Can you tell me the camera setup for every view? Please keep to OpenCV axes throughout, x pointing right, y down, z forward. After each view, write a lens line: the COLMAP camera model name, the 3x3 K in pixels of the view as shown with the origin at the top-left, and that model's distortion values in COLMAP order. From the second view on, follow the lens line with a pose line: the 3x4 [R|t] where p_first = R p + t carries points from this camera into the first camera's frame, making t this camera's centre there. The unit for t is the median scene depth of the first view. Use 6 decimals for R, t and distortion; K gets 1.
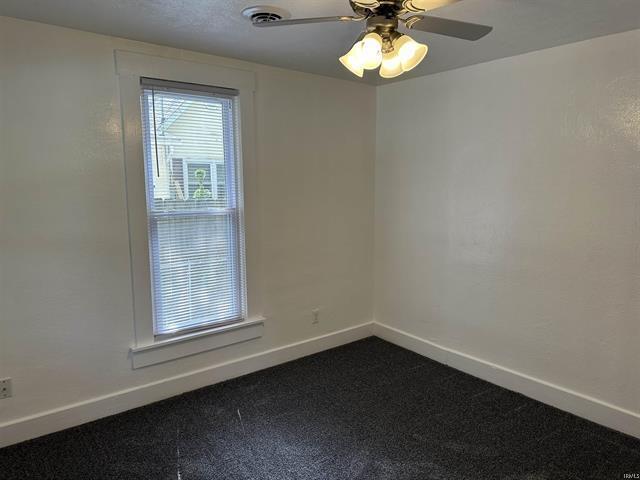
lens RADIAL K [[450.0, 0, 320.0], [0, 450.0, 240.0], [0, 0, 1]] dist [0.102638, -0.117257]
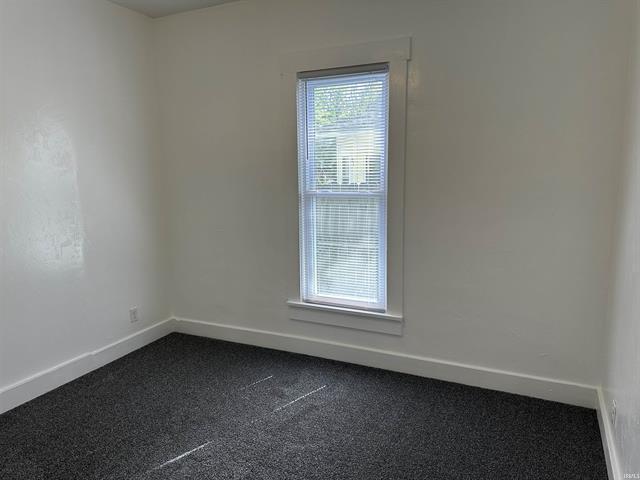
lens RADIAL K [[450.0, 0, 320.0], [0, 450.0, 240.0], [0, 0, 1]] dist [0.102638, -0.117257]
pose [[0.470538, 0.153506, -0.868925, 0.617677], [-0.110171, 0.987266, 0.114754, -0.069826], [0.875475, 0.041734, 0.481458, 0.468208]]
